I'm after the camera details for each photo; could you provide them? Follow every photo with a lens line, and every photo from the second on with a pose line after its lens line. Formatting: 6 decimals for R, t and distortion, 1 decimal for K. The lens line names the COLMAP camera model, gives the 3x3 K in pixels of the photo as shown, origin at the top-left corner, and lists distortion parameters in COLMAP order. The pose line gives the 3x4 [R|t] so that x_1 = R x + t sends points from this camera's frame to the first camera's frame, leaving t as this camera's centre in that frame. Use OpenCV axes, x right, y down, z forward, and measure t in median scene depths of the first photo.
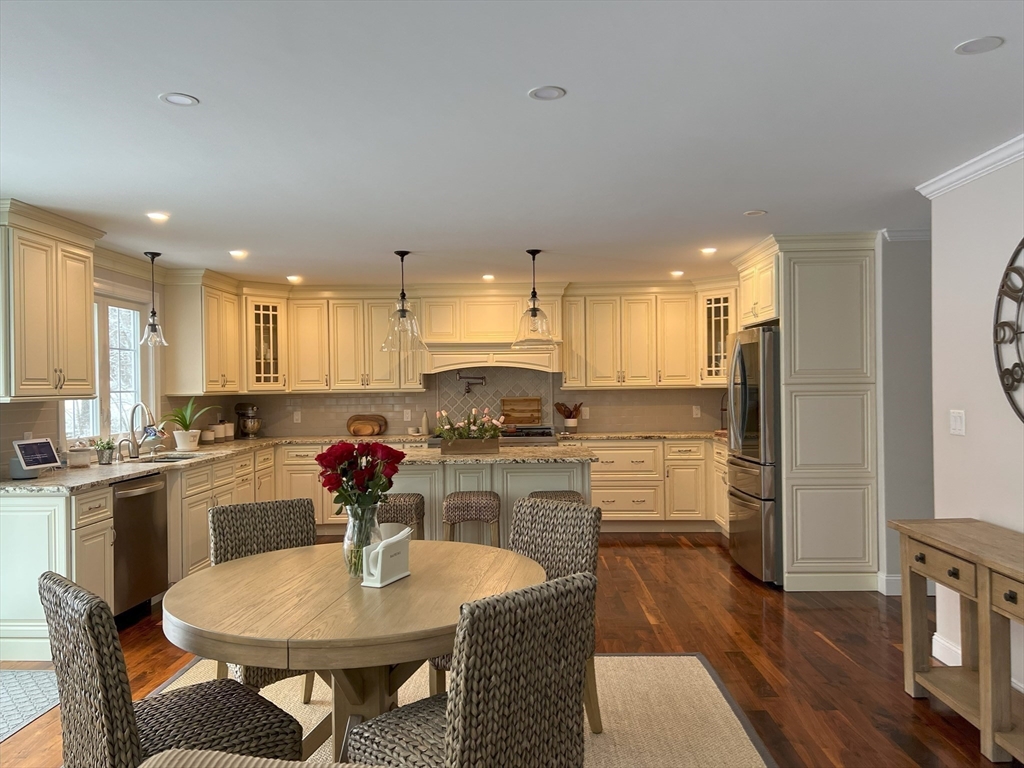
lens RADIAL K [[764.9, 0, 512.5], [0, 764.9, 389.2], [0, 0, 1]] dist [0.073354, -0.097711]
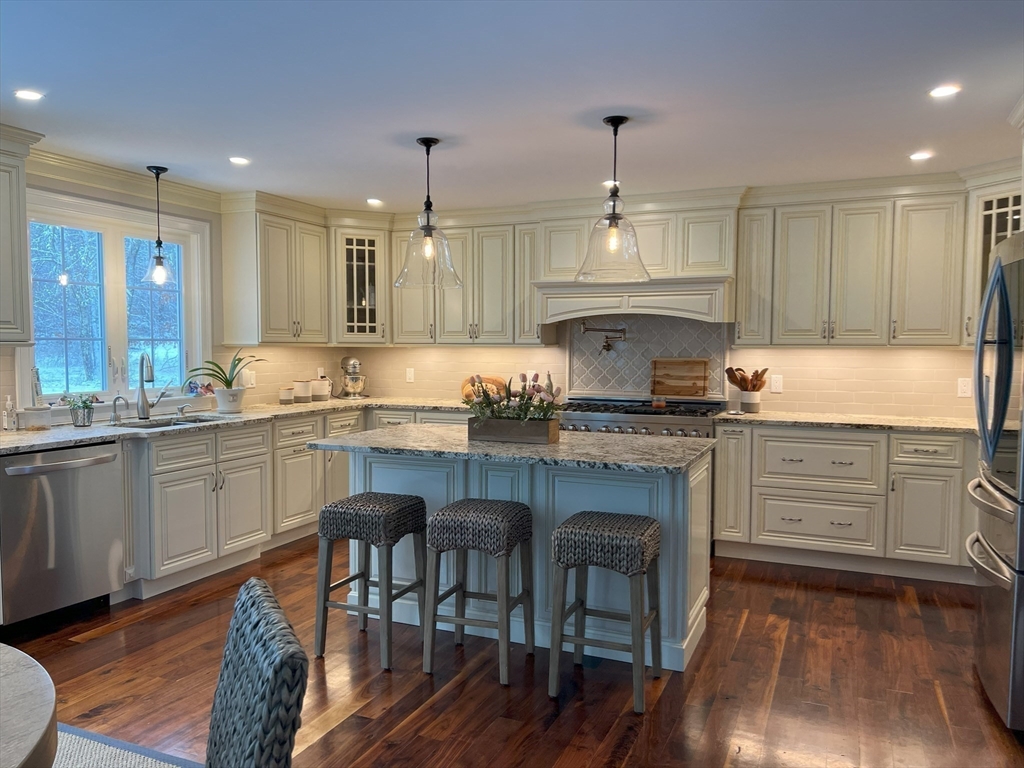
lens RADIAL K [[765.9, 0, 508.3], [0, 765.9, 389.1], [0, 0, 1]] dist [0.069523, -0.088913]
pose [[0.924059, 0.039476, -0.380205, 0.146081], [-0.018572, 0.998115, 0.058495, 0.000385], [0.381797, -0.046992, 0.923051, 0.293967]]
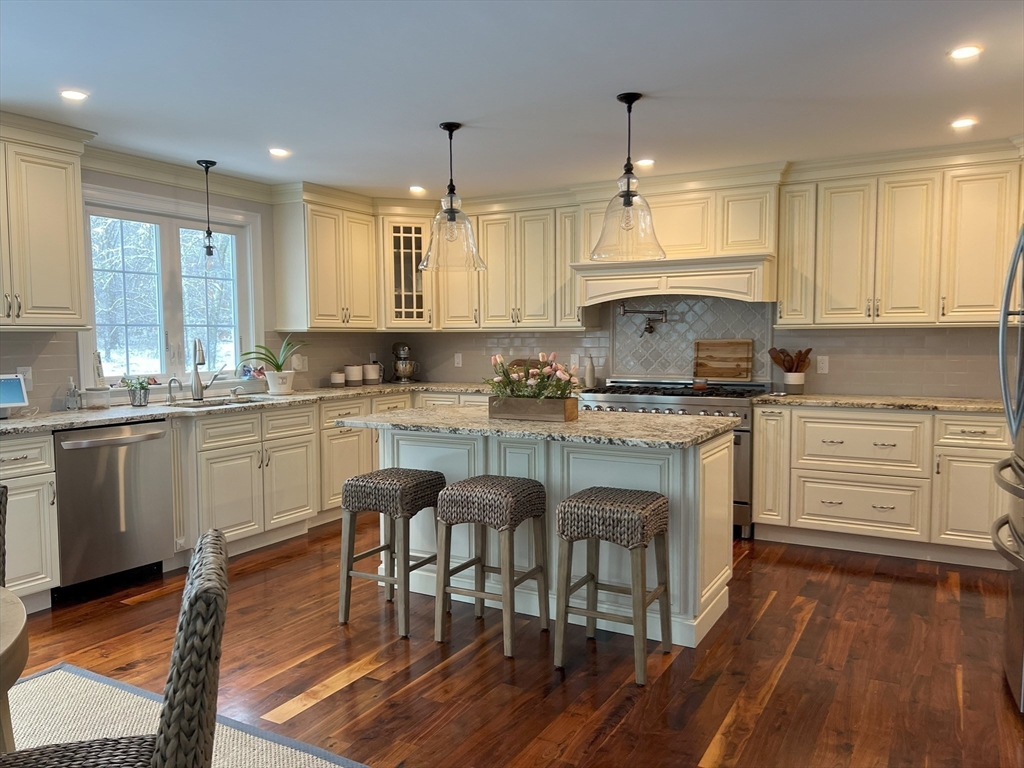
lens RADIAL K [[764.9, 0, 512.5], [0, 764.9, 389.2], [0, 0, 1]] dist [0.073354, -0.097711]
pose [[0.881133, 0.042164, -0.470986, 0.187137], [-0.009060, 0.997339, 0.072336, 0.007049], [0.472782, -0.059471, 0.879170, 0.303992]]
